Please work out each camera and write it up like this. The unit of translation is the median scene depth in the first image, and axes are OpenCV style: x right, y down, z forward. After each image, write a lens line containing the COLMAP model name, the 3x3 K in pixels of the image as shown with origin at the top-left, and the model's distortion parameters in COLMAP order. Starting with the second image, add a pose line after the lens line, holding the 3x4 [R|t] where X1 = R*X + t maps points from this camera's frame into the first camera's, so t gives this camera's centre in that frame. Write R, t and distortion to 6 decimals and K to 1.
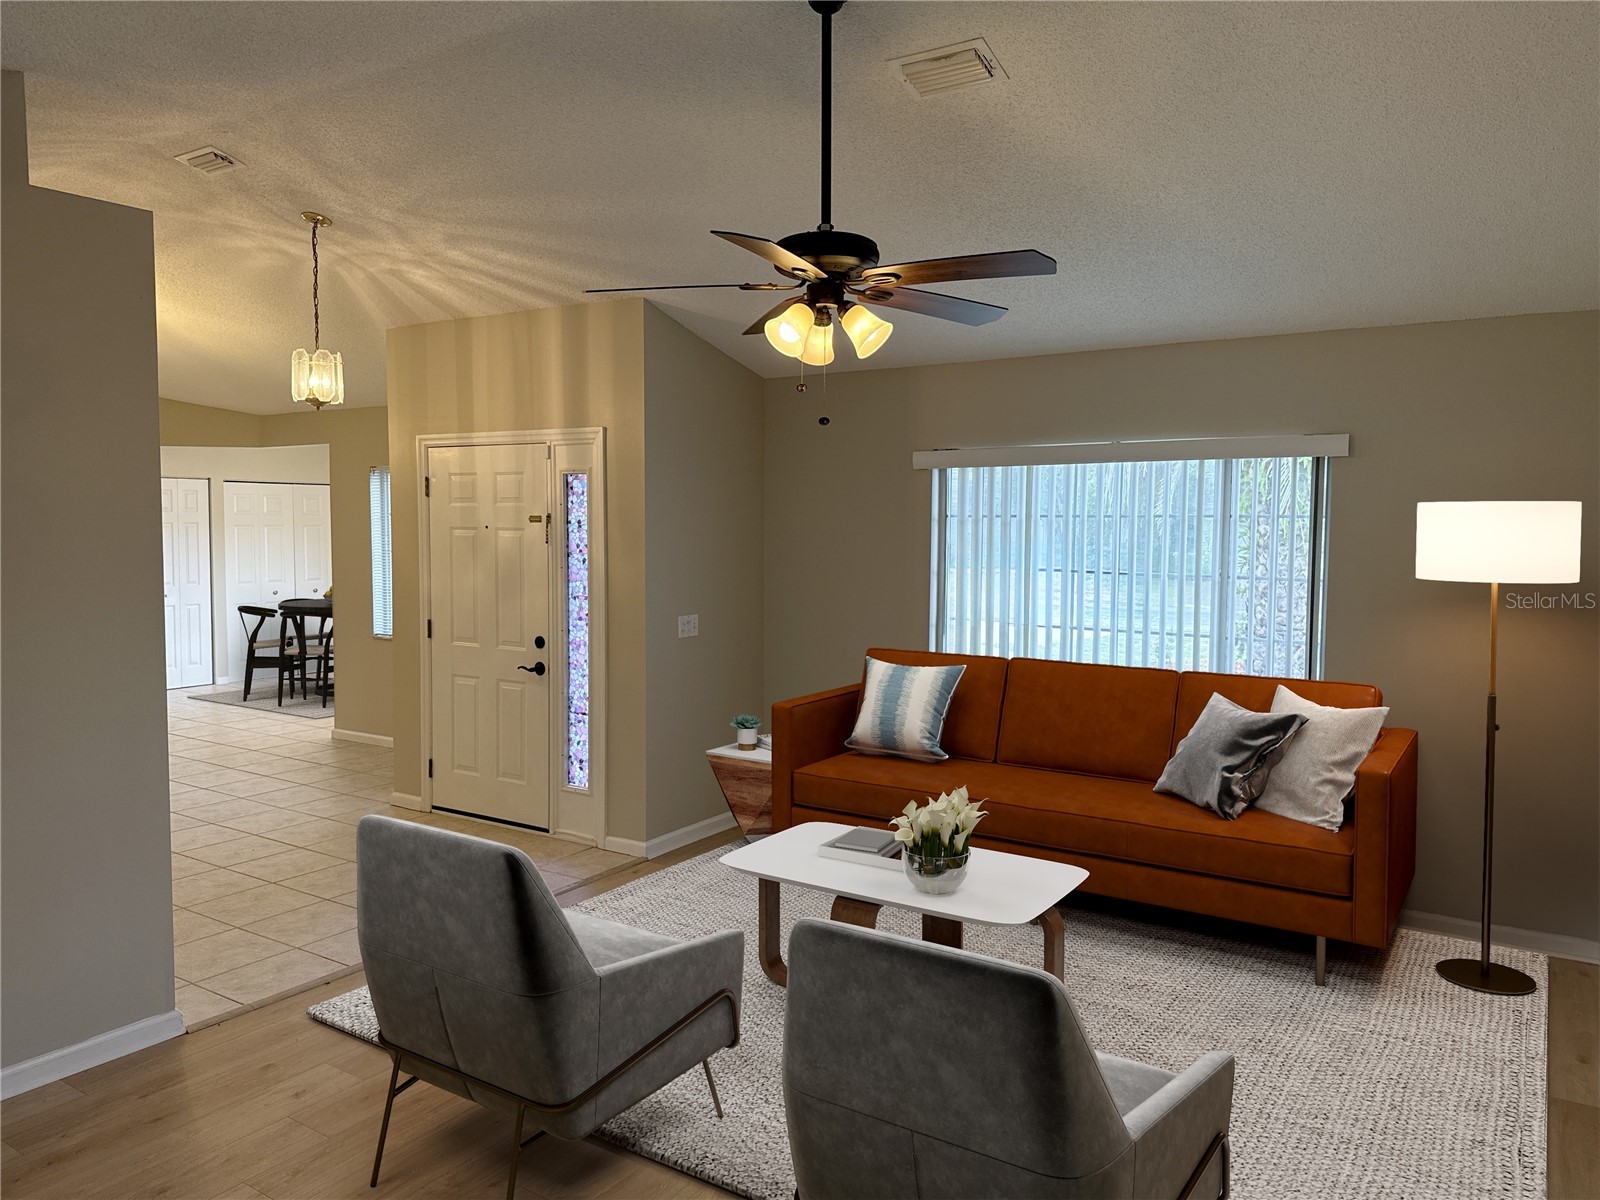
lens RADIAL K [[1158.3, 0, 766.6], [0, 1158.3, 593.1], [0, 0, 1]] dist [0.068024, -0.001810]
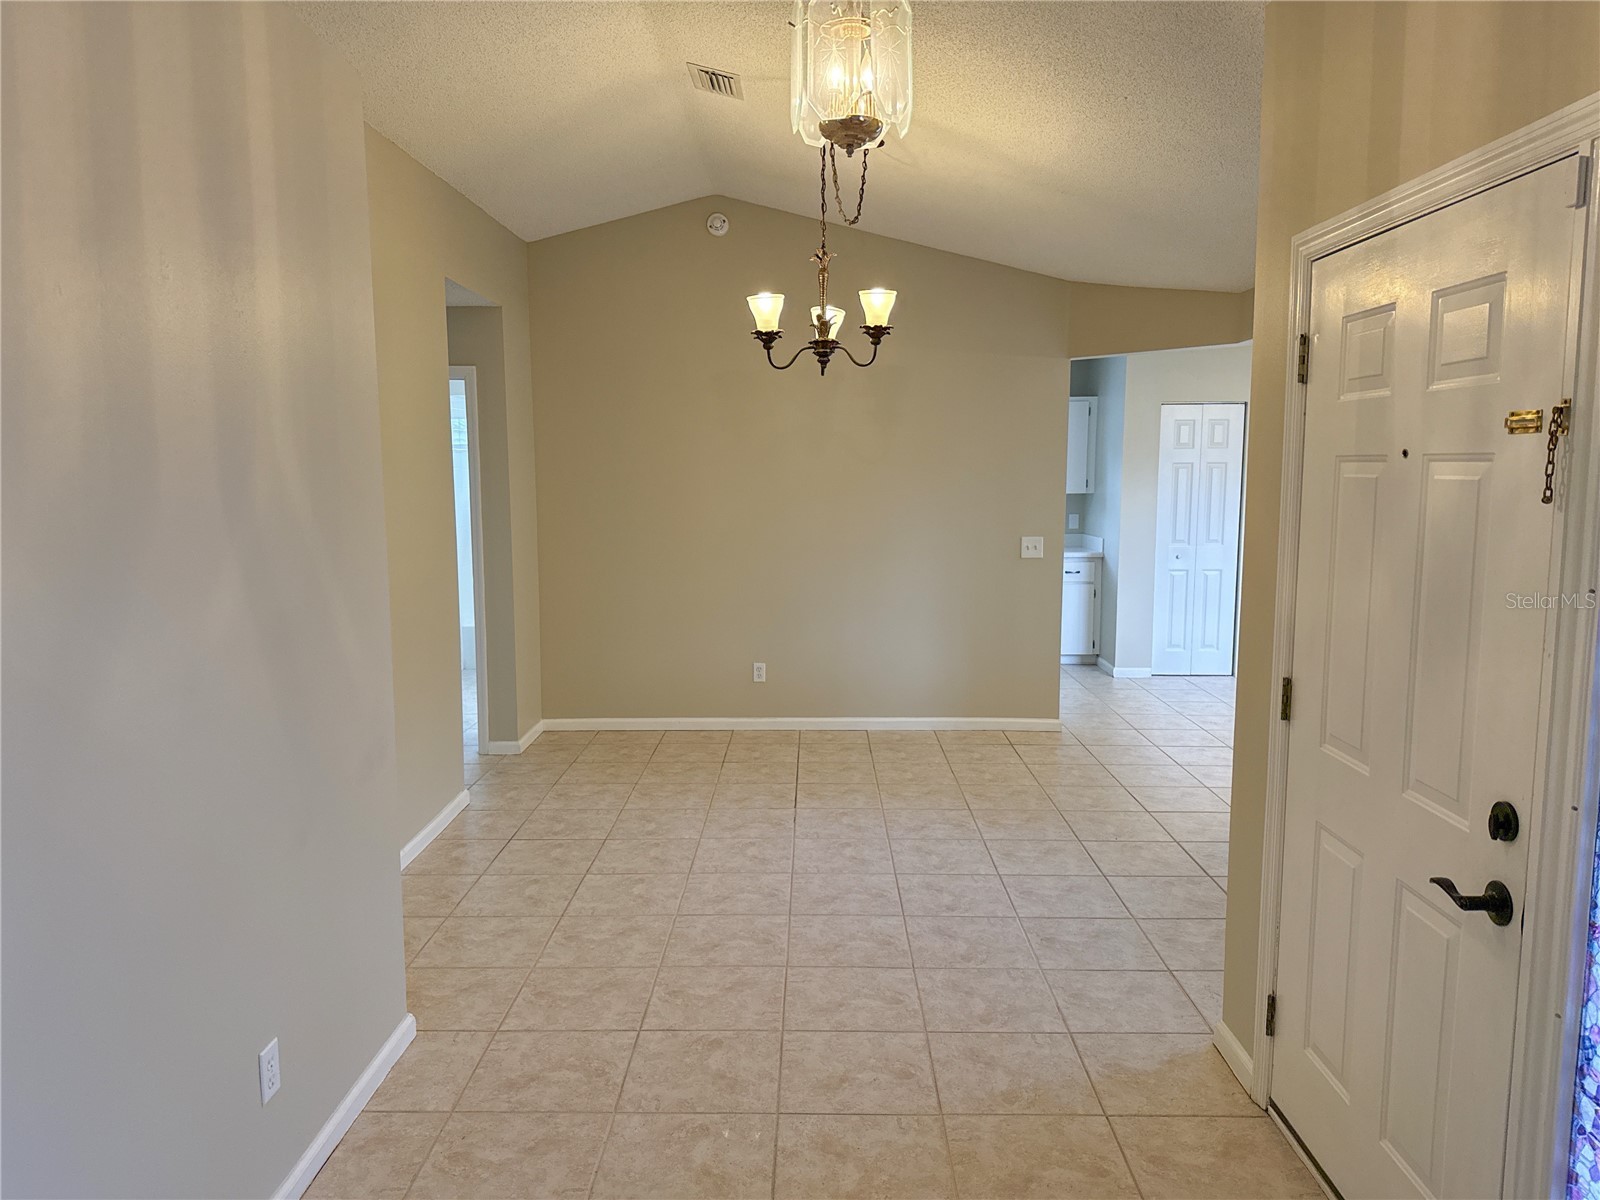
lens RADIAL K [[1112.8, 0, 798.8], [0, 1112.8, 593.5], [0, 0, 1]] dist [0.074654, -0.103254]
pose [[0.557403, 0.089270, -0.825429, -0.058351], [-0.044664, 0.995987, 0.077555, -0.033840], [0.829040, -0.006363, 0.559153, 0.675410]]
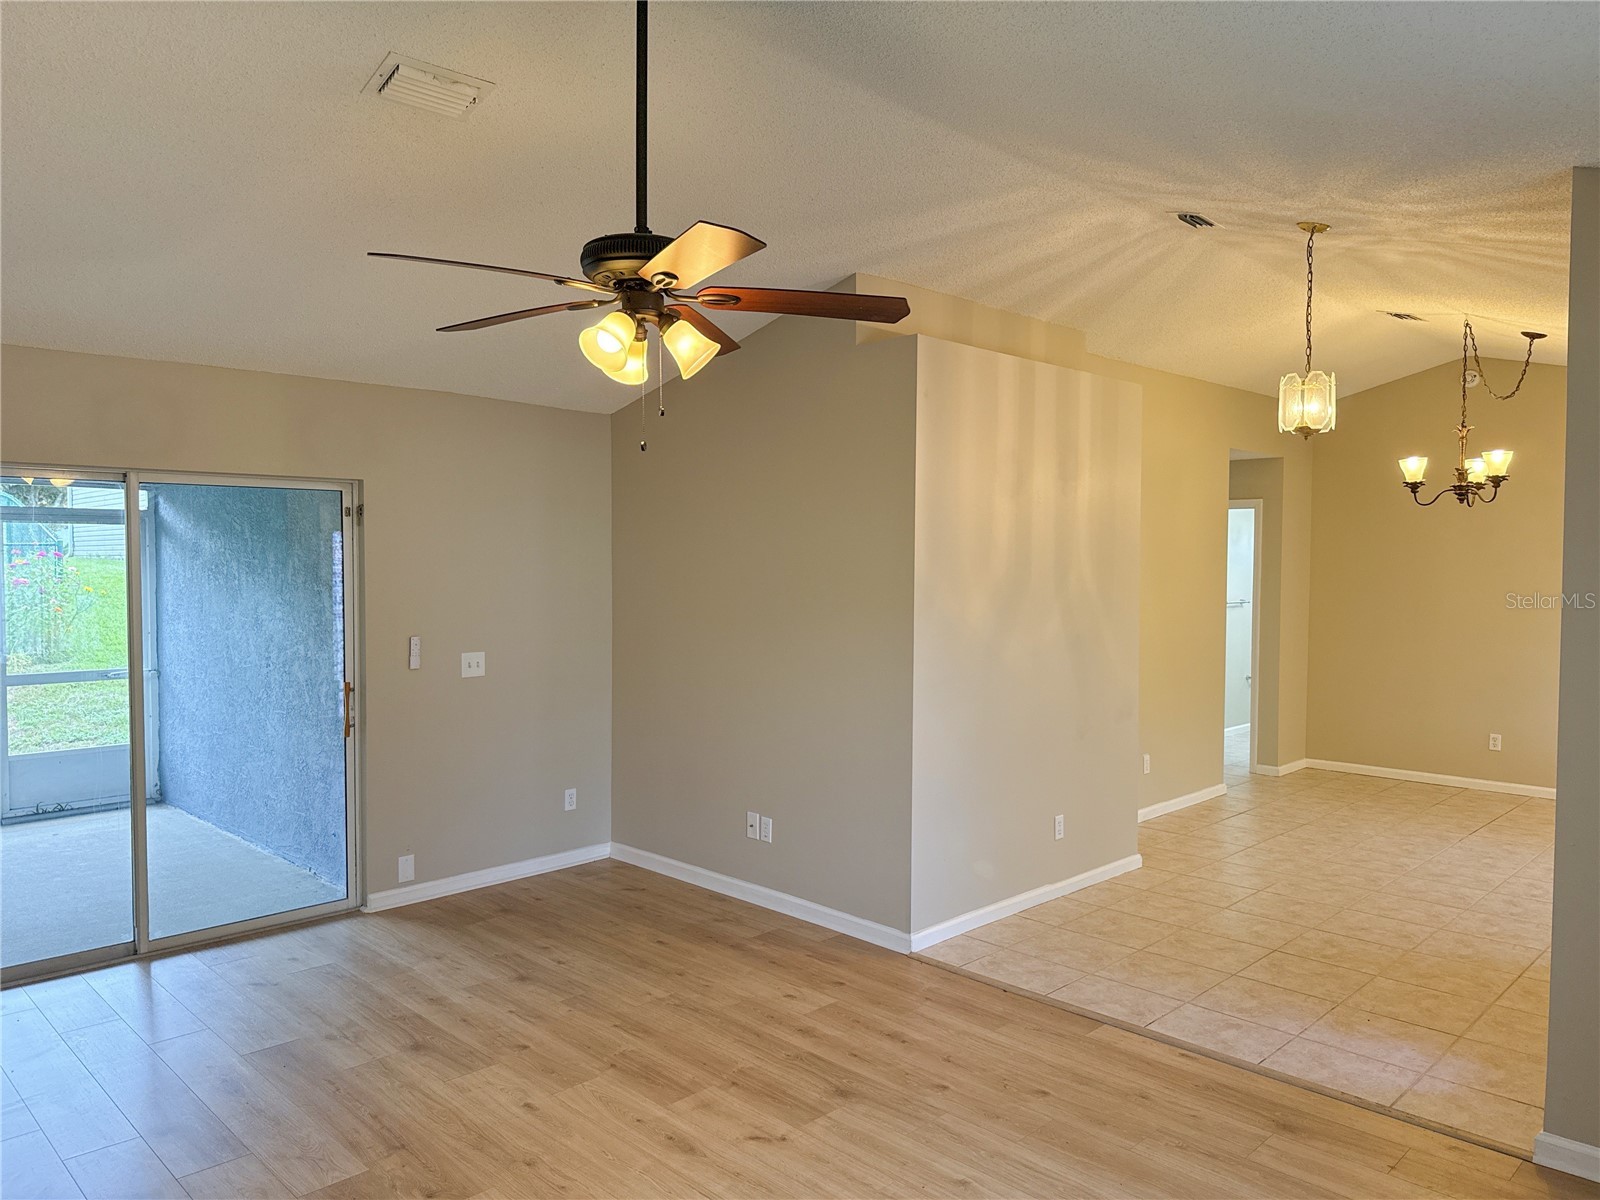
lens RADIAL K [[1112.8, 0, 798.8], [0, 1112.8, 593.5], [0, 0, 1]] dist [0.074654, -0.103254]
pose [[-0.183638, 0.025664, -0.982659, 0.464315], [-0.063550, 0.997258, 0.037921, -0.041101], [0.980938, 0.069412, -0.181504, 0.685221]]
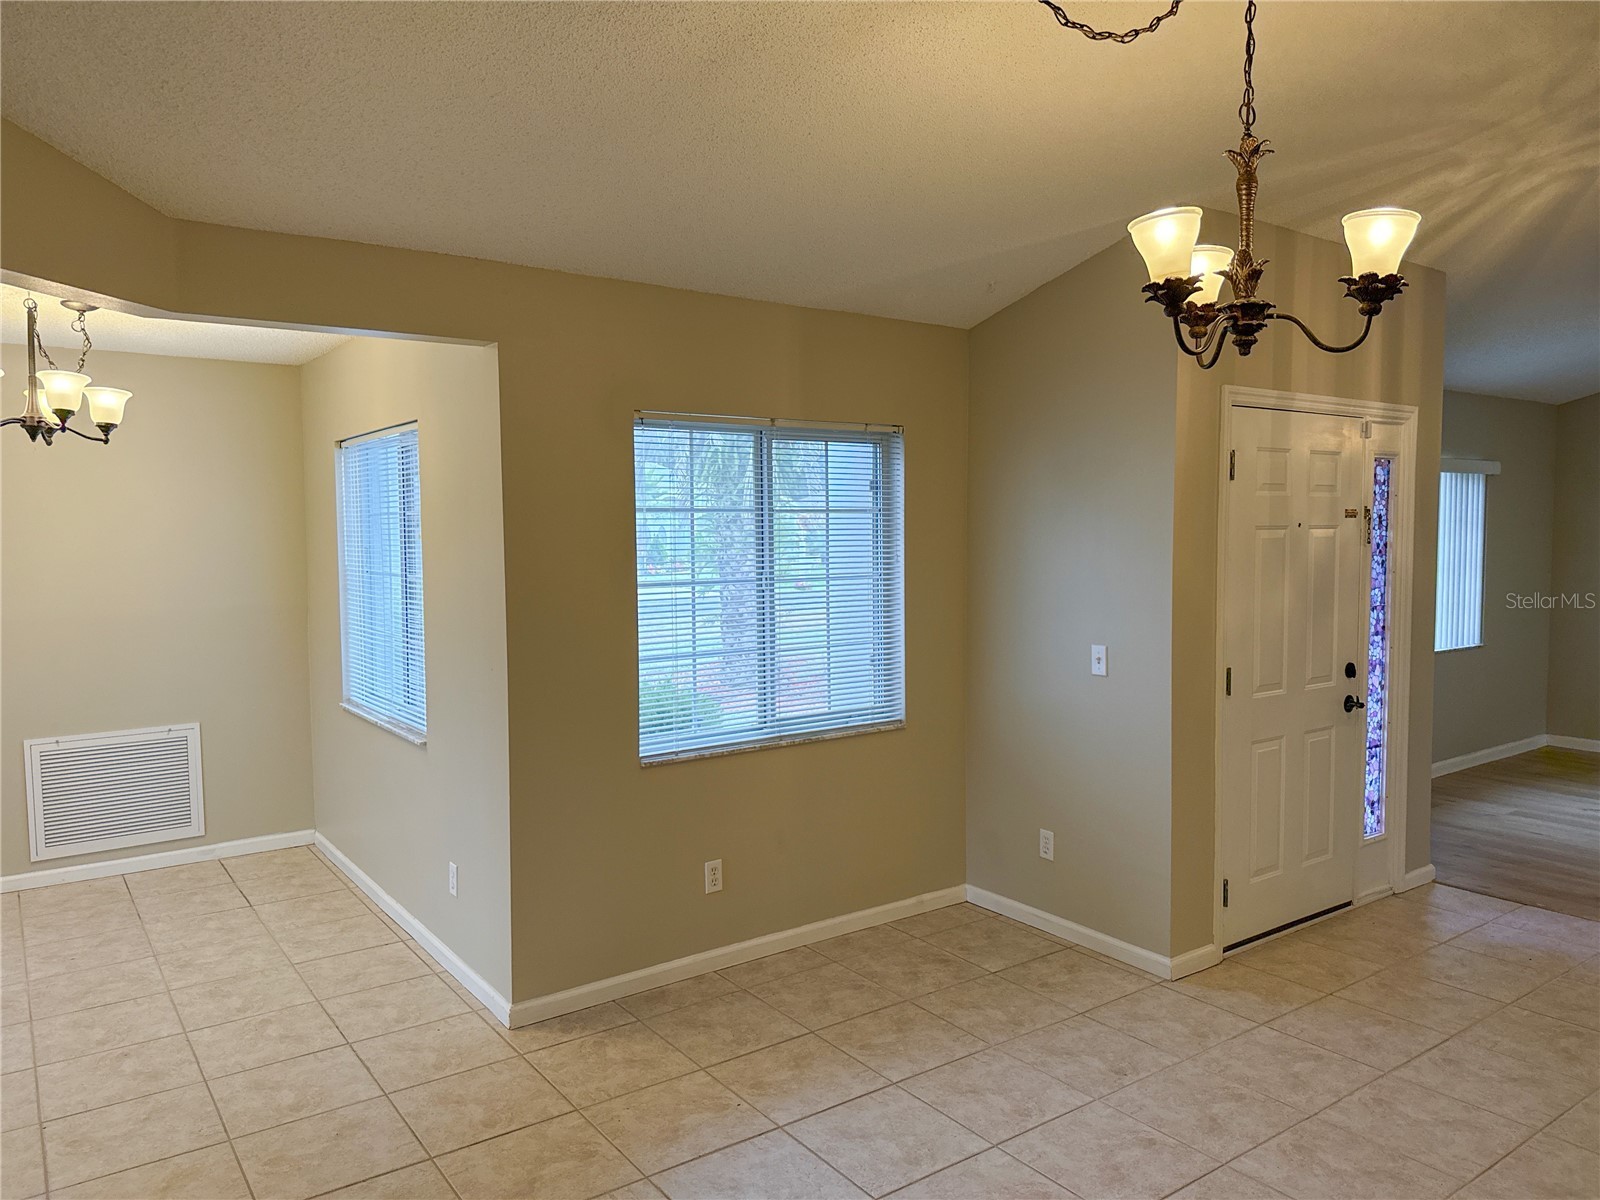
lens RADIAL K [[1133.0, 0, 786.1], [0, 1133.0, 609.4], [0, 0, 1]] dist [0.048449, -0.055928]
pose [[0.339470, -0.074797, 0.937638, -1.050504], [0.070973, 0.996028, 0.053760, -0.067789], [-0.937935, 0.048297, 0.343431, 1.091247]]
